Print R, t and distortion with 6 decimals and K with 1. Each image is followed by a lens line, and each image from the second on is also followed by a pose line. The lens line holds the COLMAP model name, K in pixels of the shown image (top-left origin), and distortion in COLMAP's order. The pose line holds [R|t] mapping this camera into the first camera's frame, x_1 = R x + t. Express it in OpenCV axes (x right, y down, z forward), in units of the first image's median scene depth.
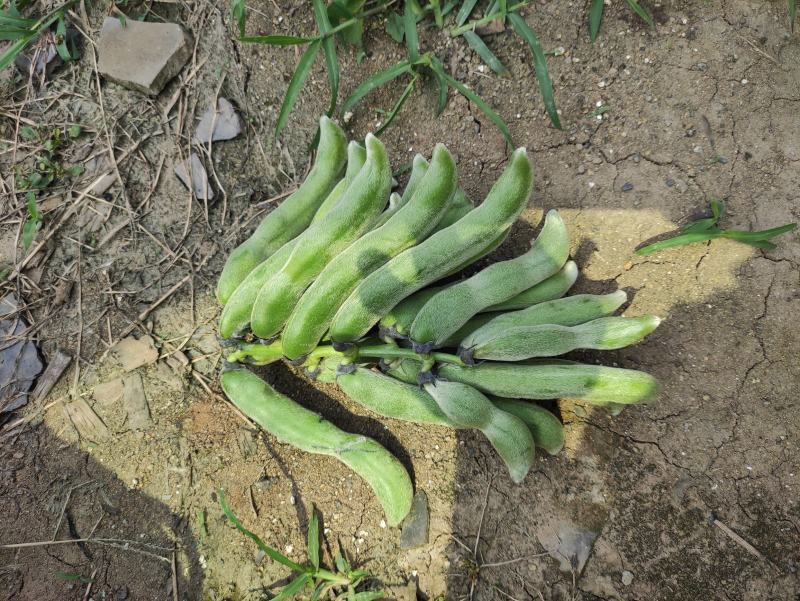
lens RADIAL K [[596.3, 0, 400.7], [0, 596.3, 302.7], [0, 0, 1]] dist [0.031731, -0.038672]
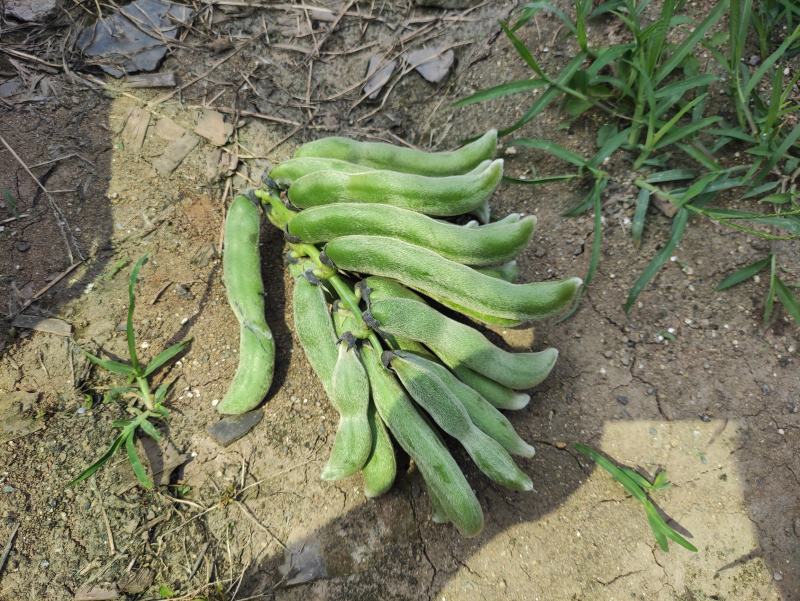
lens RADIAL K [[596.3, 0, 400.7], [0, 596.3, 302.7], [0, 0, 1]] dist [0.031731, -0.038672]
pose [[0.601504, 0.794114, -0.087036, 0.105036], [-0.798130, 0.602057, -0.022713, 0.029247], [0.034364, 0.083128, 0.995946, -0.032481]]
